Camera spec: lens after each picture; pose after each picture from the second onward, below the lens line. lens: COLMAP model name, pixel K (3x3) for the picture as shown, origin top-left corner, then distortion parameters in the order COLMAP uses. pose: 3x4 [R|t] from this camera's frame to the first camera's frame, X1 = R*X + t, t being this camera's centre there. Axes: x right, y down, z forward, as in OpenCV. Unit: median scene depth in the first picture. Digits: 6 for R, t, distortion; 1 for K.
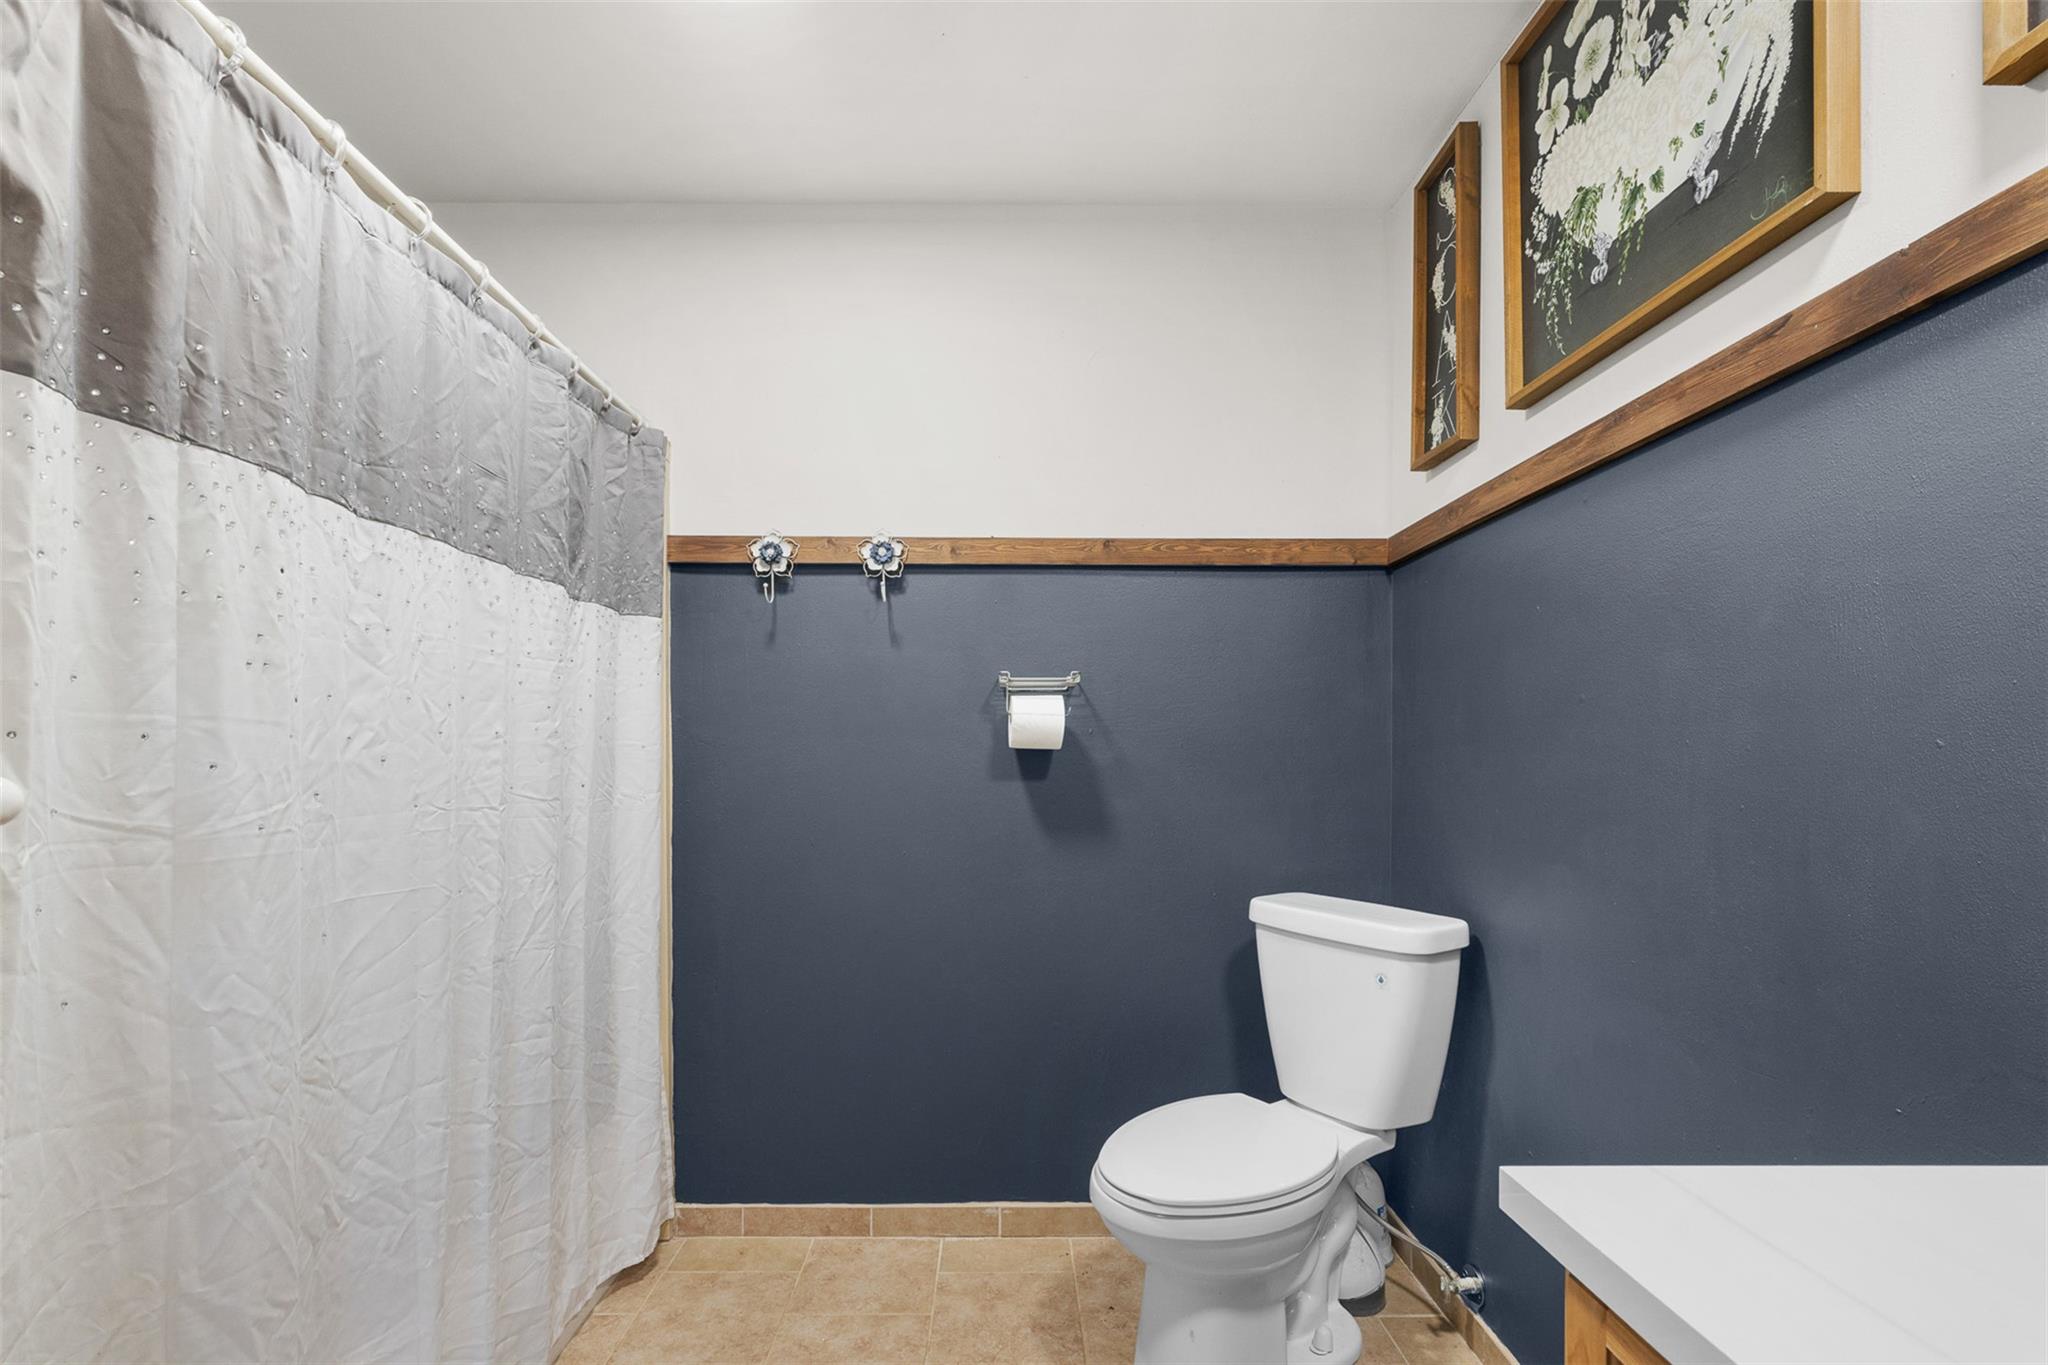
lens RADIAL K [[895.6, 0, 1001.3], [0, 895.6, 757.2], [0, 0, 1]] dist [-0.003420, 0.001479]
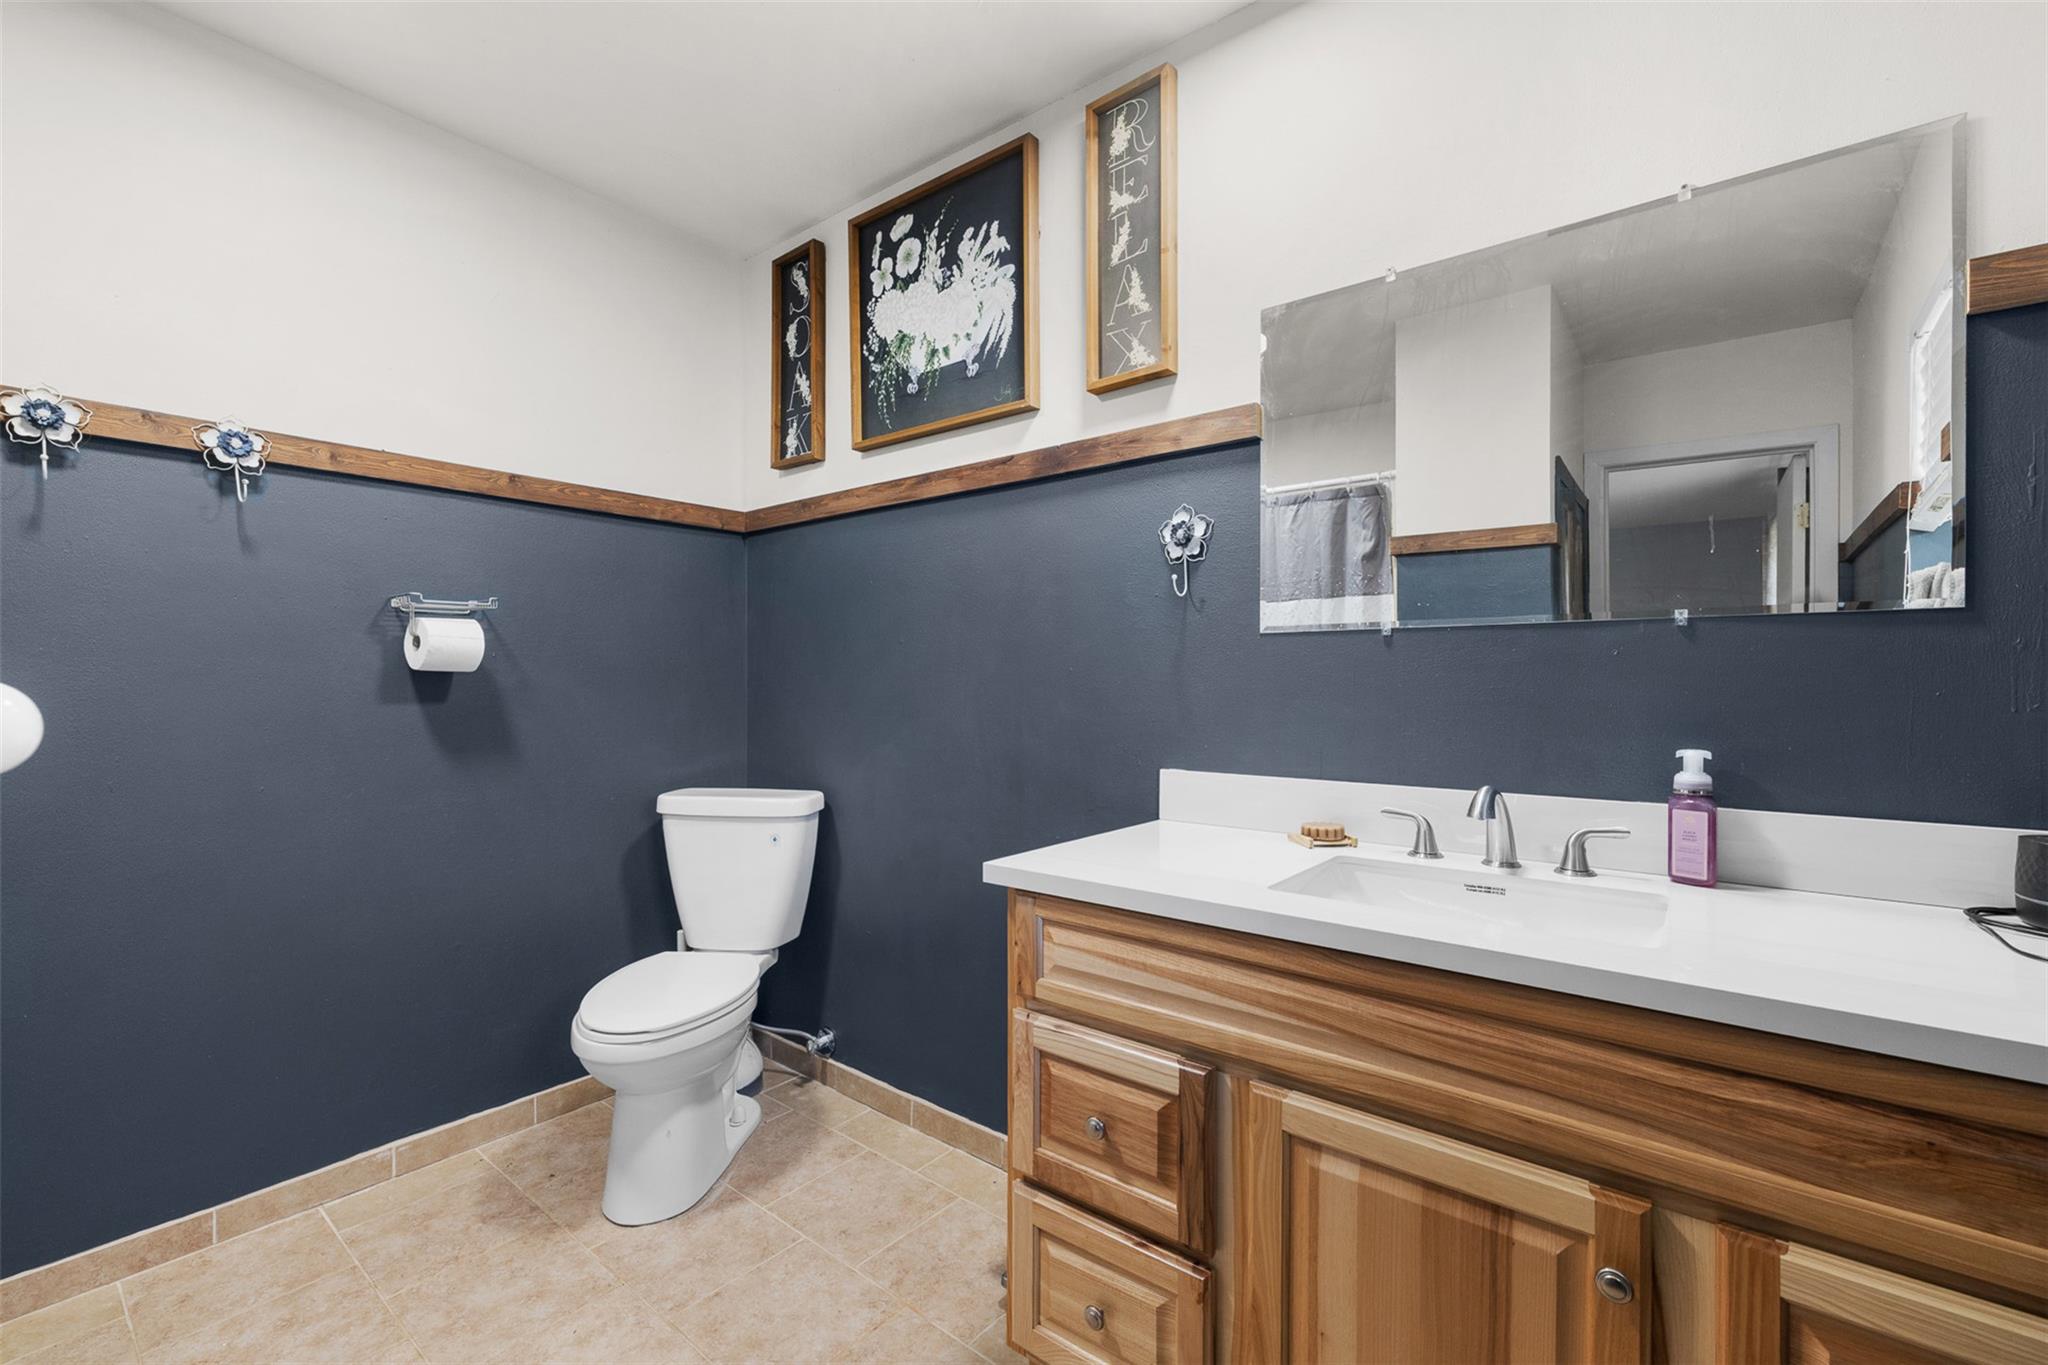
lens RADIAL K [[895.6, 0, 1023.2], [0, 895.6, 681.1], [0, 0, 1]] dist [-0.003420, 0.001479]
pose [[0.626220, -0.002825, 0.779641, -0.373483], [0.005729, 0.999983, -0.000979, 0.007141], [-0.779625, 0.005080, 0.626225, -0.152792]]
